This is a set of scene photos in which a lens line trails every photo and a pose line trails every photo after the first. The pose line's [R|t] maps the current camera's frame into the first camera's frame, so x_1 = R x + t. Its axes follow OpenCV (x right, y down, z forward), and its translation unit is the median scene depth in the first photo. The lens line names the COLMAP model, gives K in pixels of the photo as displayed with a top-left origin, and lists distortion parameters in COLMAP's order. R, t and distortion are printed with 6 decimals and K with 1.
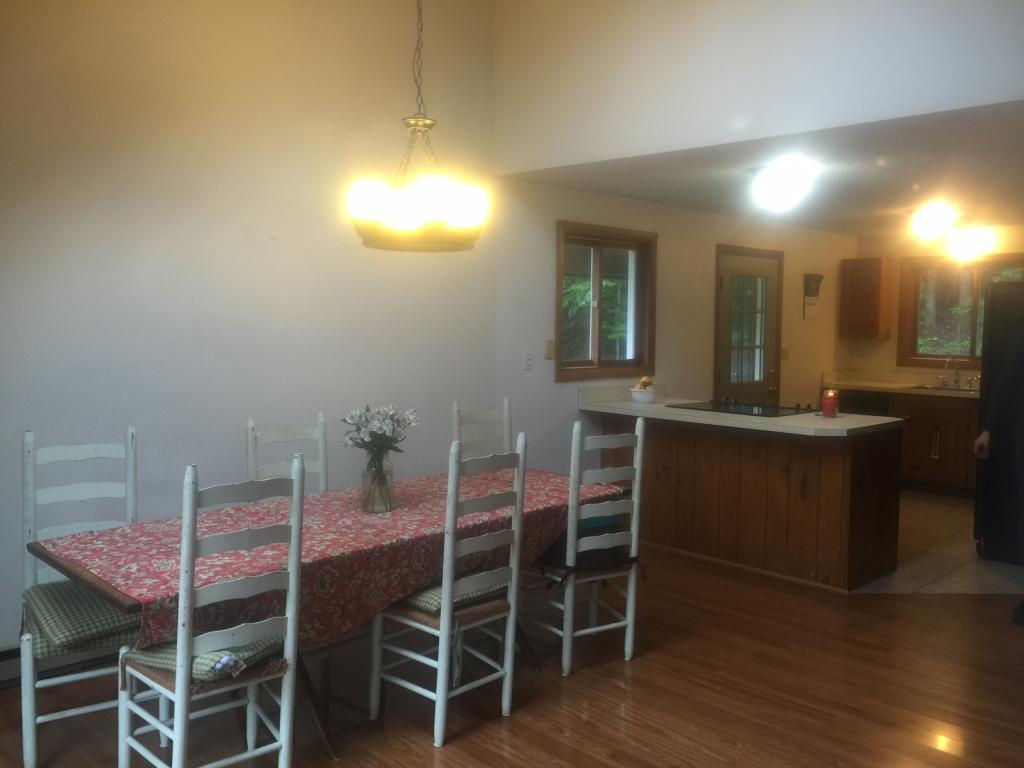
lens RADIAL K [[868.8, 0, 511.6], [0, 868.8, 377.4], [0, 0, 1]] dist [0.081548, -0.107852]
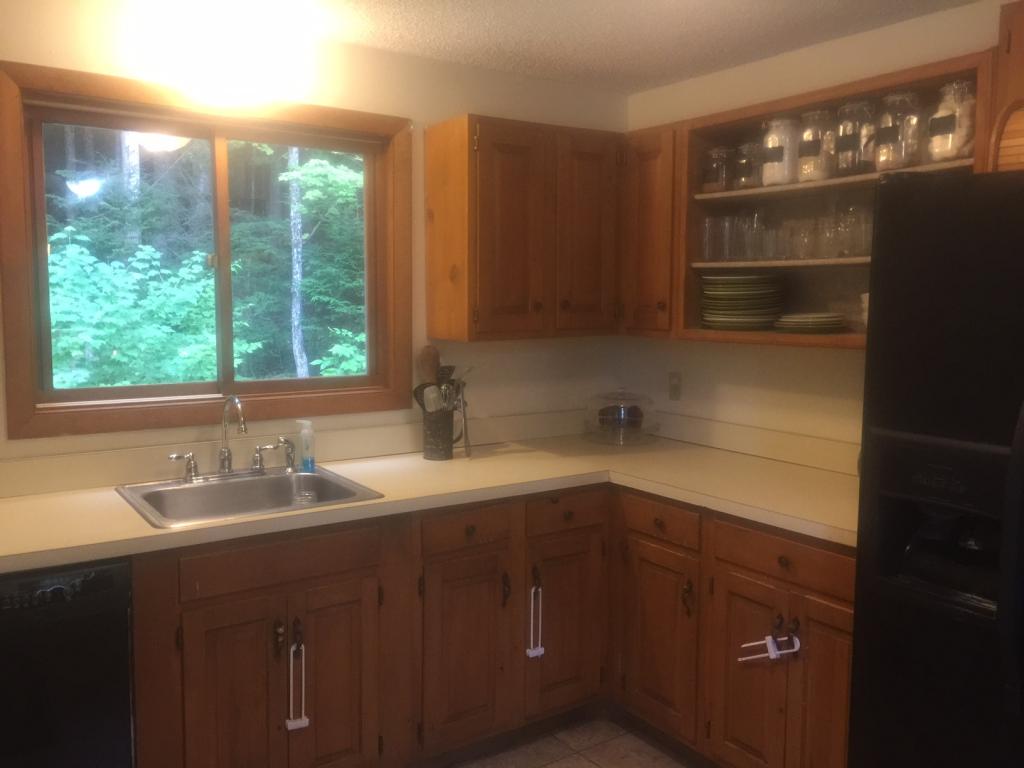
lens RADIAL K [[868.8, 0, 511.6], [0, 868.8, 377.4], [0, 0, 1]] dist [0.081548, -0.107852]
pose [[0.190038, -0.100095, 0.976661, 0.193736], [0.061376, 0.994055, 0.089935, -0.052764], [-0.979856, 0.042852, 0.195051, 0.822450]]
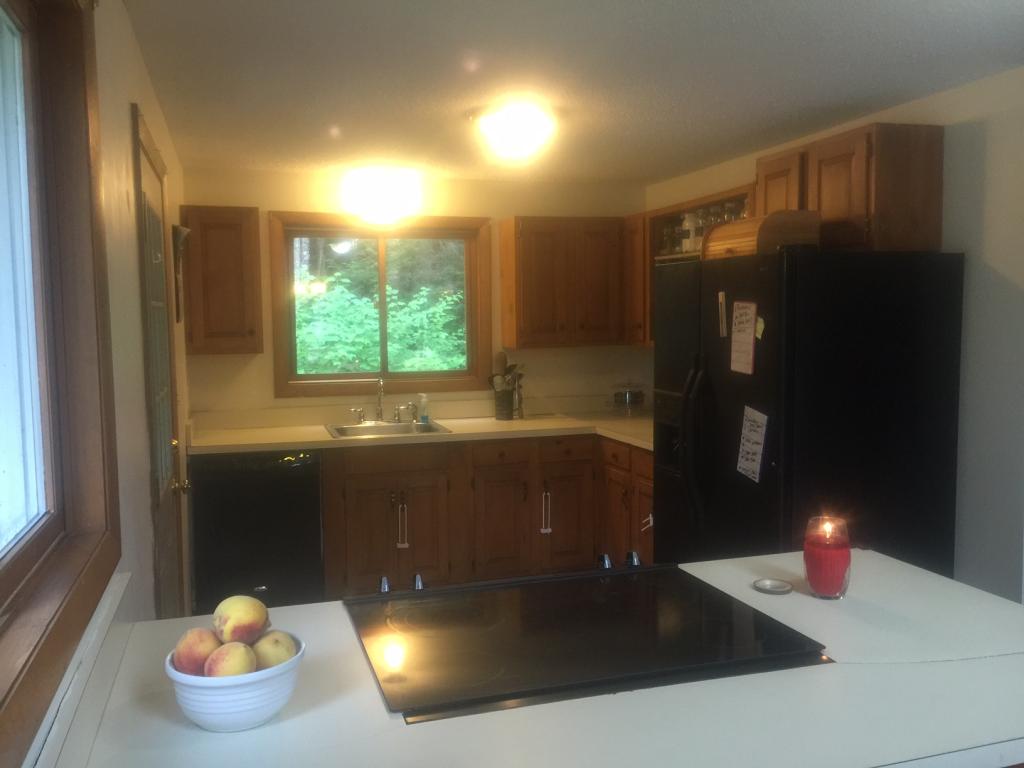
lens RADIAL K [[868.8, 0, 511.6], [0, 868.8, 377.4], [0, 0, 1]] dist [0.081548, -0.107852]
pose [[0.466035, -0.077560, 0.881360, -0.002270], [0.074651, 0.996045, 0.048179, -0.045626], [-0.881611, 0.043342, 0.469982, 0.620446]]
